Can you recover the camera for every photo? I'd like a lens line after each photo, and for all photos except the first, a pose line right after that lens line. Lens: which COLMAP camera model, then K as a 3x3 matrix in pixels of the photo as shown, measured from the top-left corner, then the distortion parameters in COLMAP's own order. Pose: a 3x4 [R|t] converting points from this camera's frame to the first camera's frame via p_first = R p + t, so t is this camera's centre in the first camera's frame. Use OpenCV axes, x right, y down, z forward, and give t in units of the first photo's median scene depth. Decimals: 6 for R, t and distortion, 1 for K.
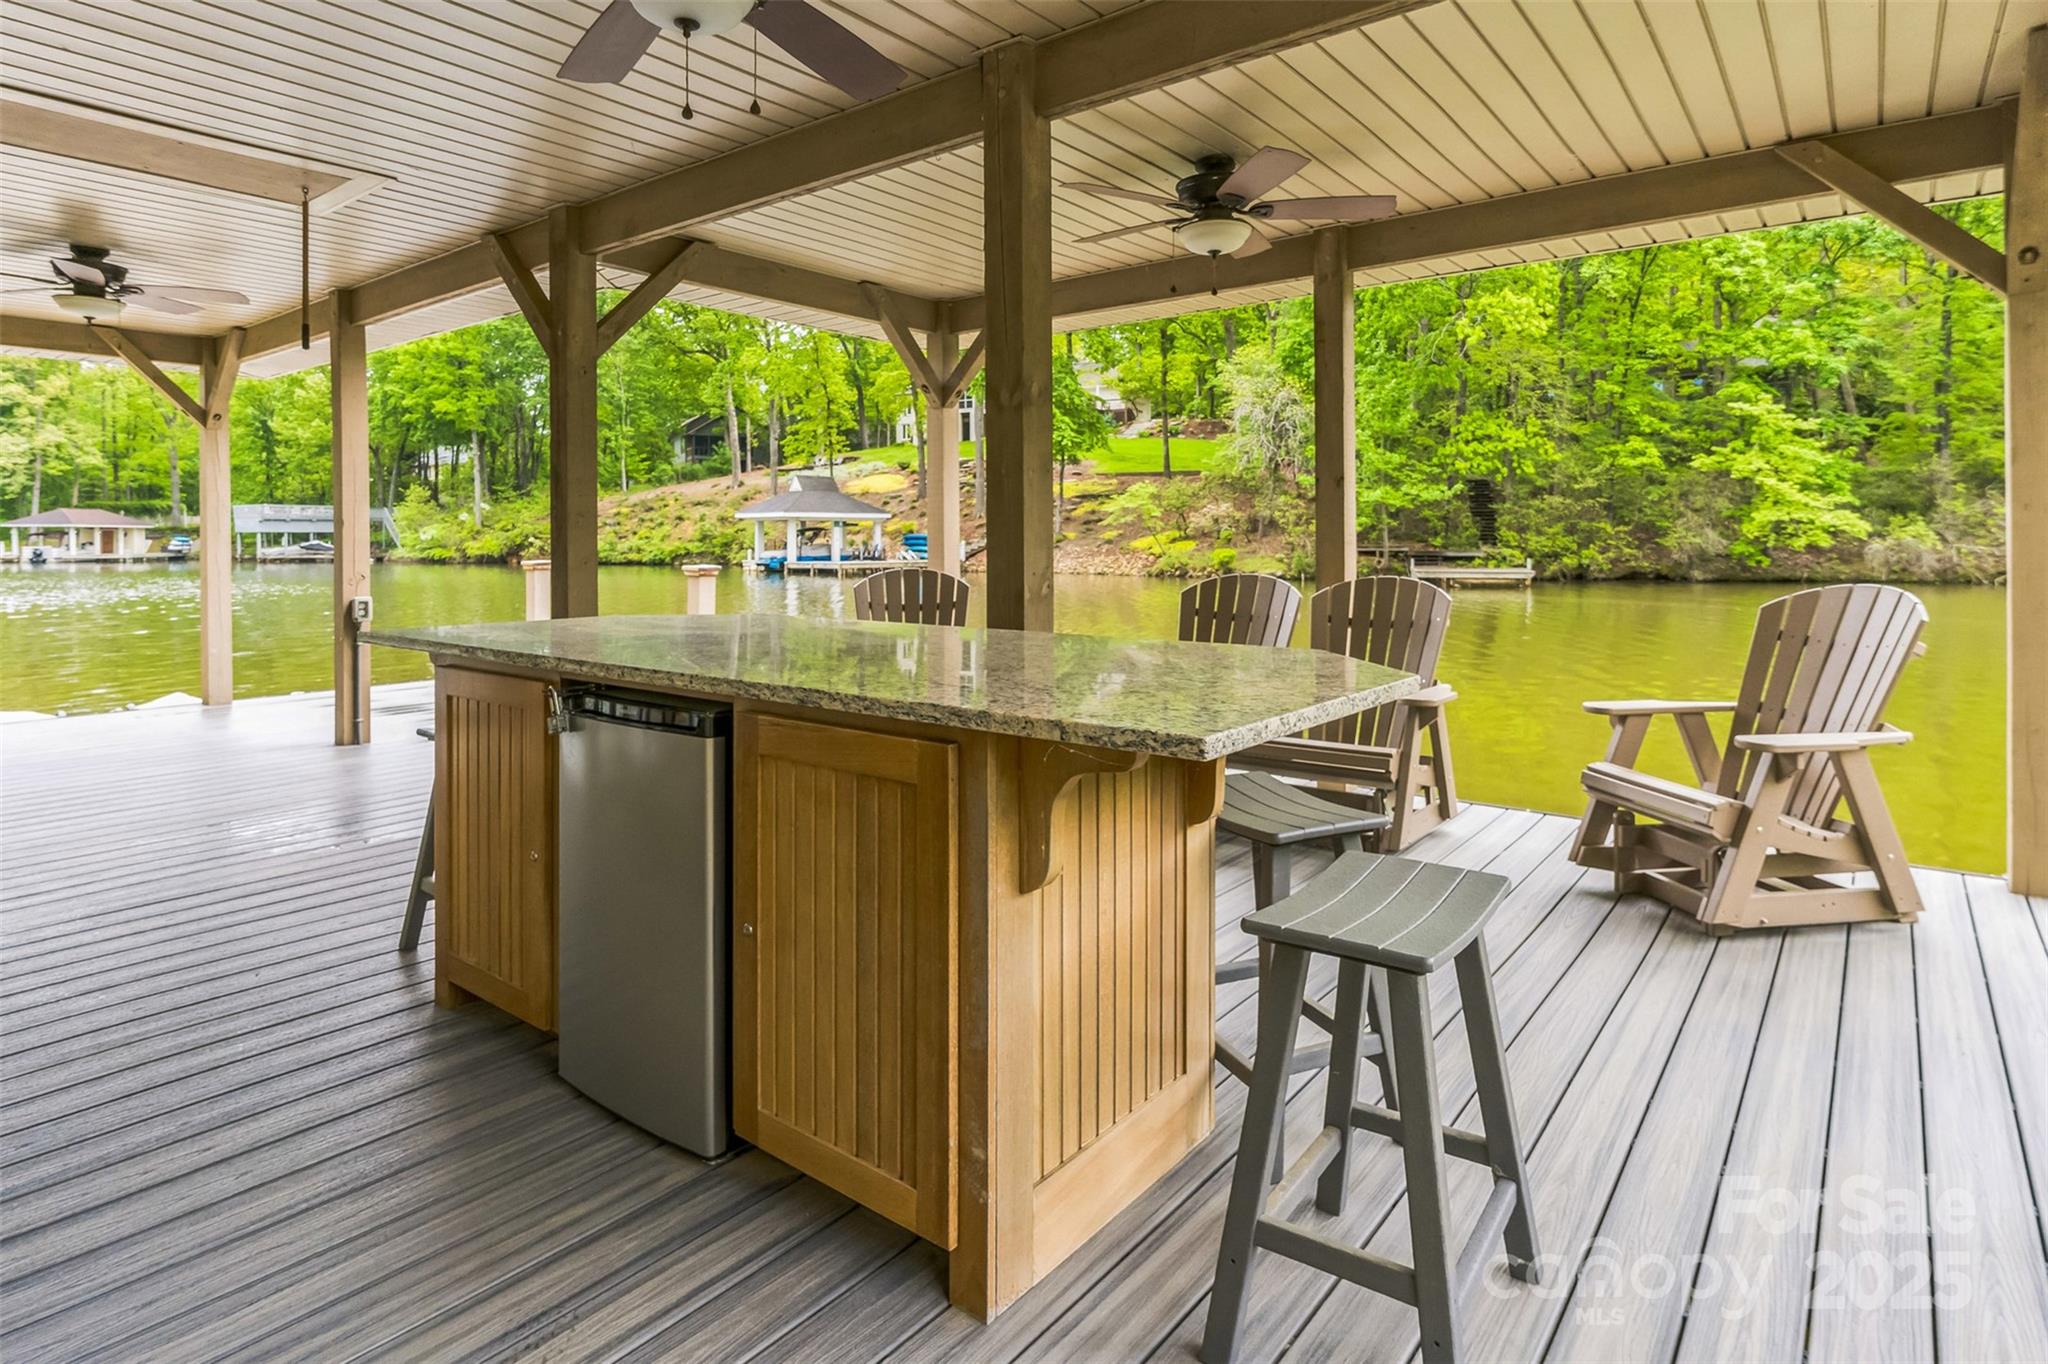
lens RADIAL K [[1080.2, 0, 1033.0], [0, 1080.2, 555.8], [0, 0, 1]] dist [-0.001726, -0.000142]
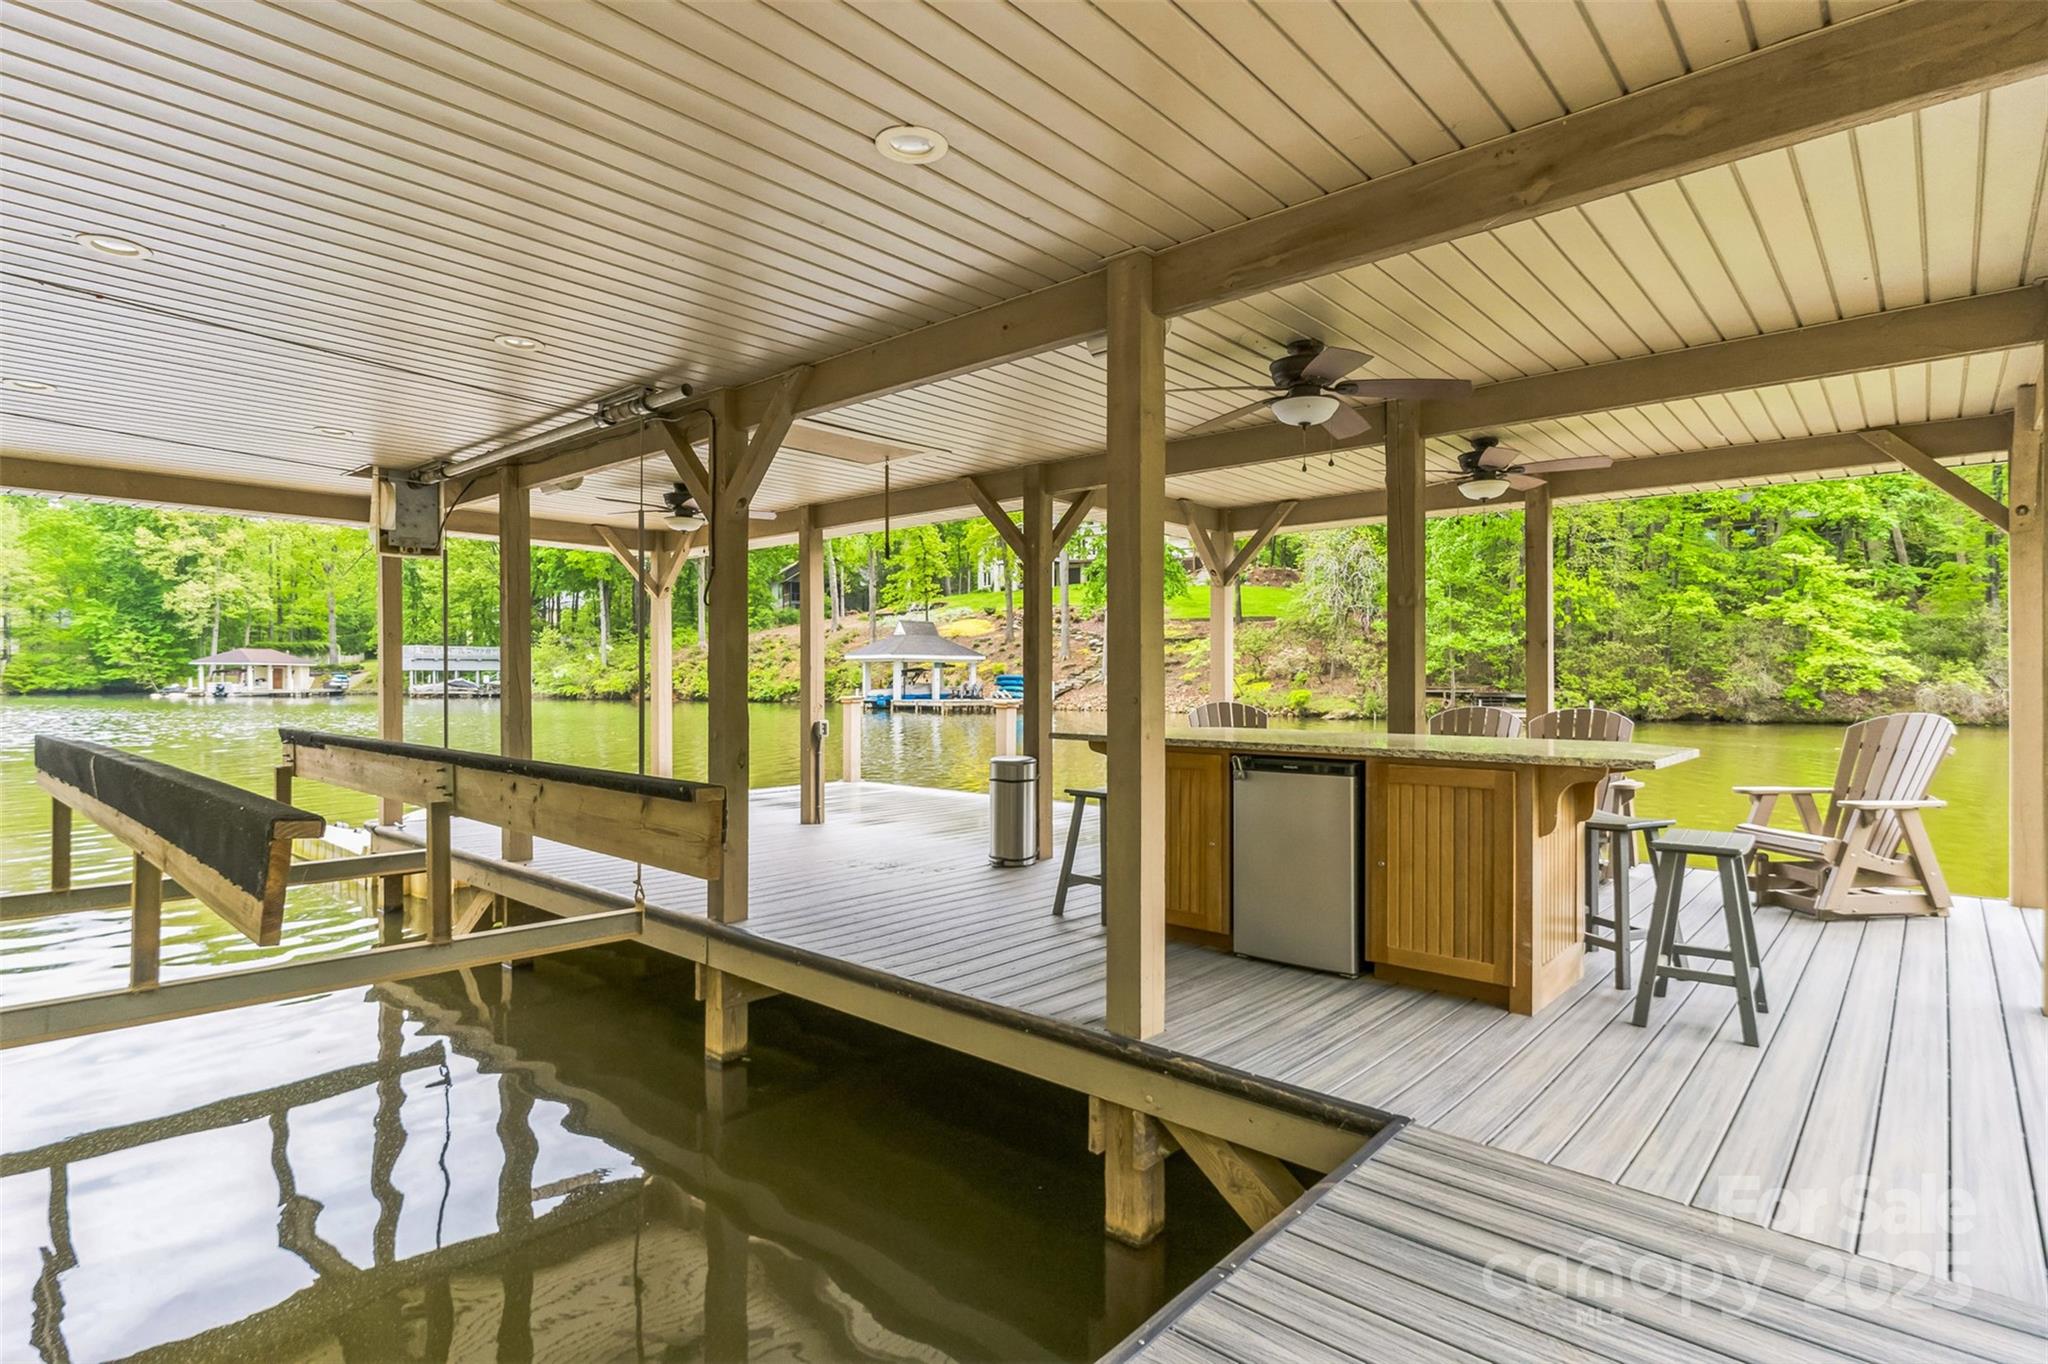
lens RADIAL K [[1044.7, 0, 1030.5], [0, 1044.7, 690.7], [0, 0, 1]] dist [-0.004283, 0.000872]
pose [[0.998856, 0.005181, -0.047537, -0.037179], [-0.005401, 0.999975, -0.004501, 0.000569], [0.047513, 0.004752, 0.998859, -0.048038]]
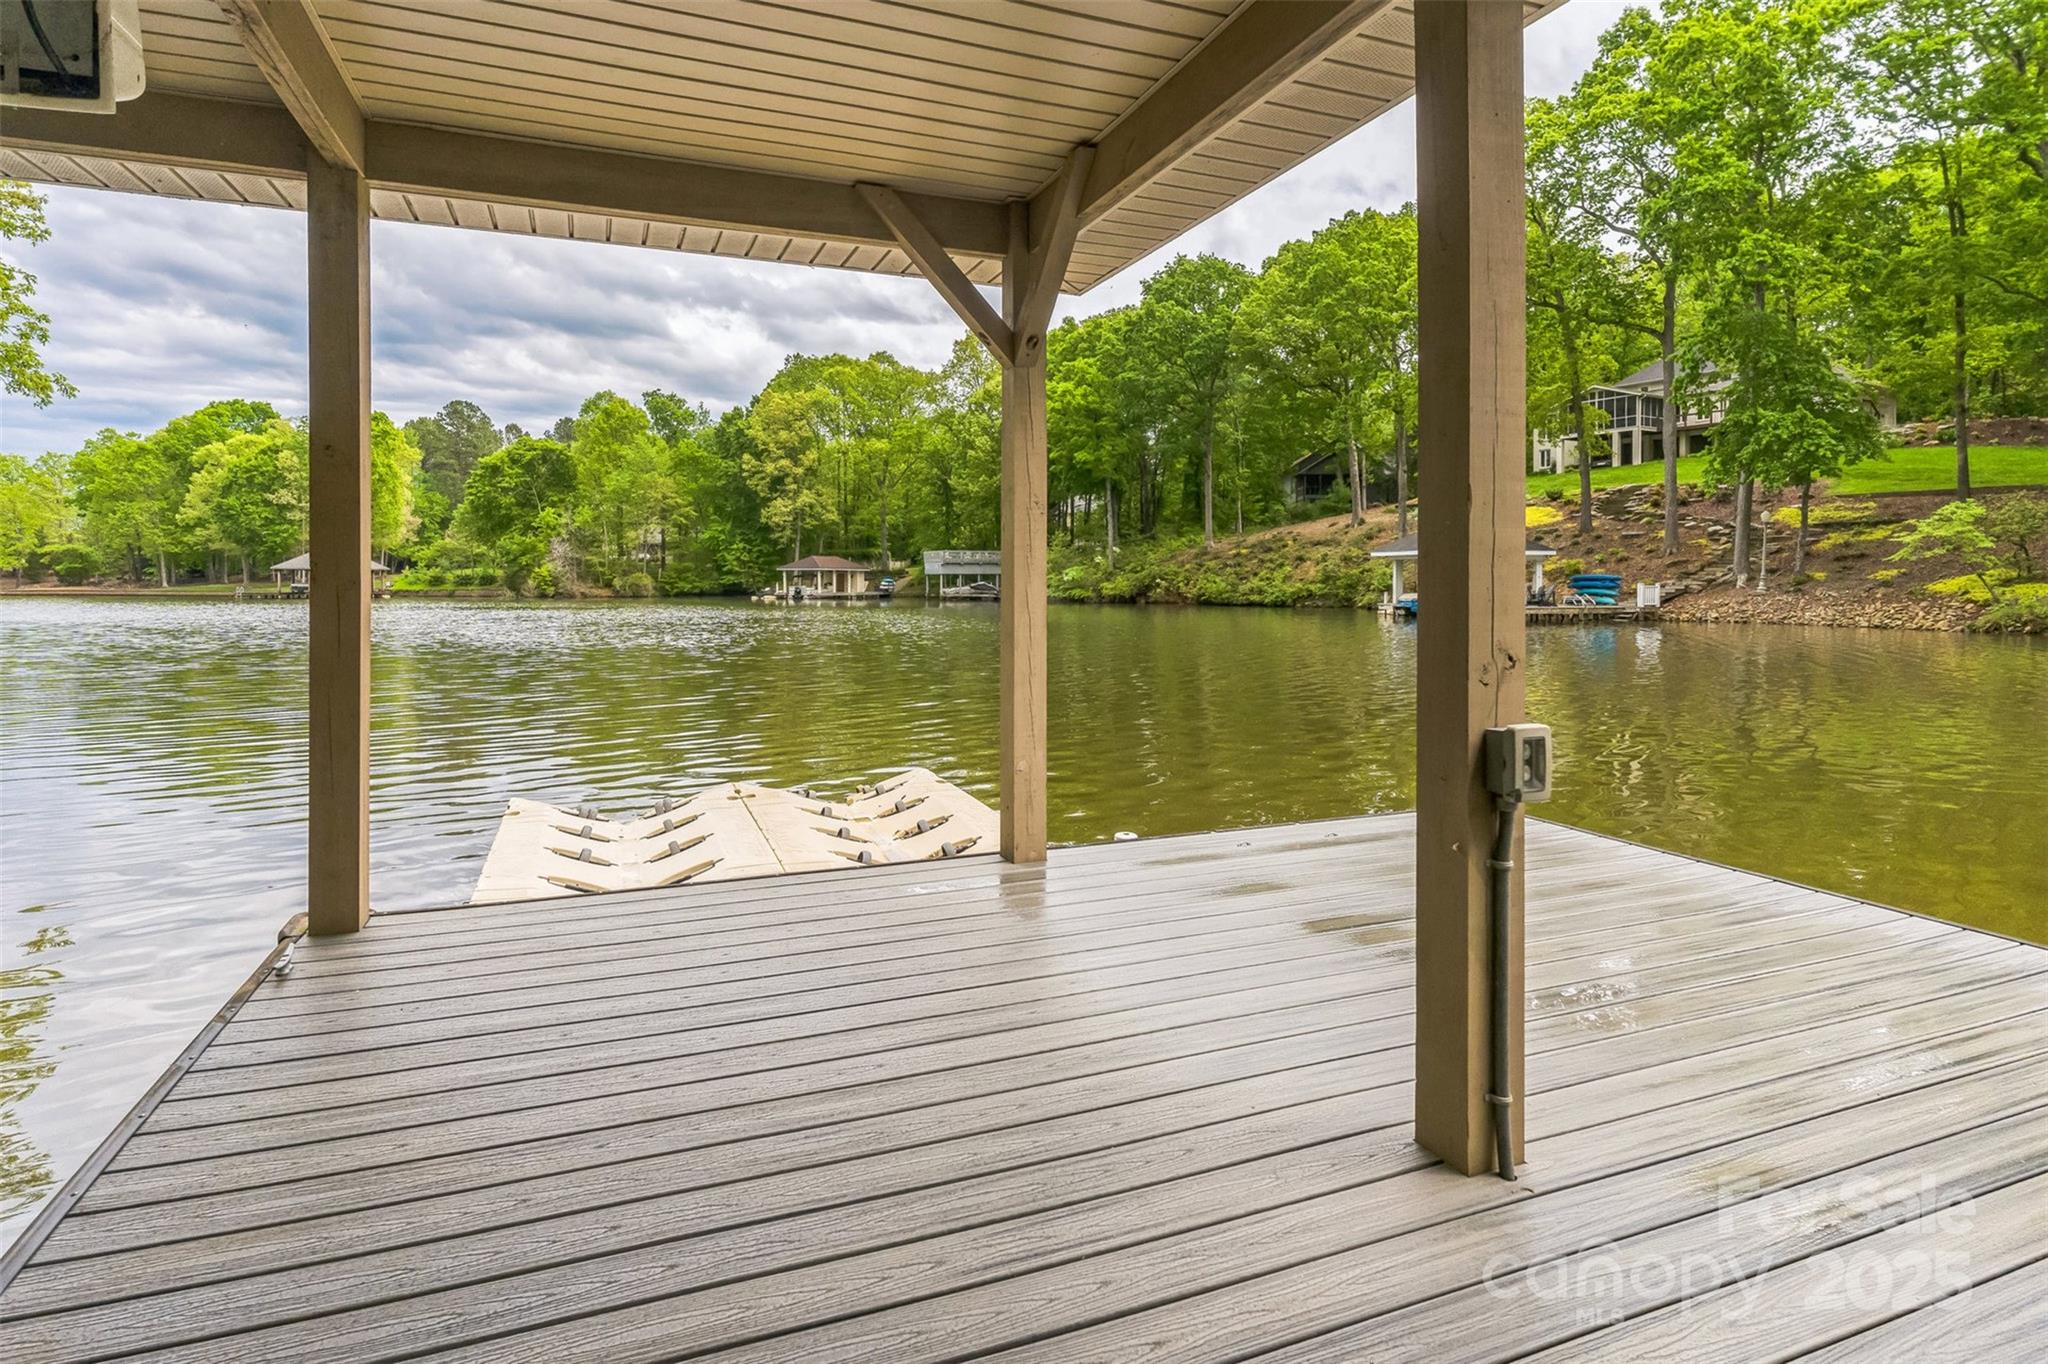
lens RADIAL K [[1044.7, 0, 1036.2], [0, 1044.7, 613.8], [0, 0, 1]] dist [-0.004283, 0.000872]
pose [[0.866793, 0.016652, -0.498391, -0.078179], [-0.009077, 0.999804, 0.017619, 0.000192], [0.498586, -0.010749, 0.866774, 0.086355]]
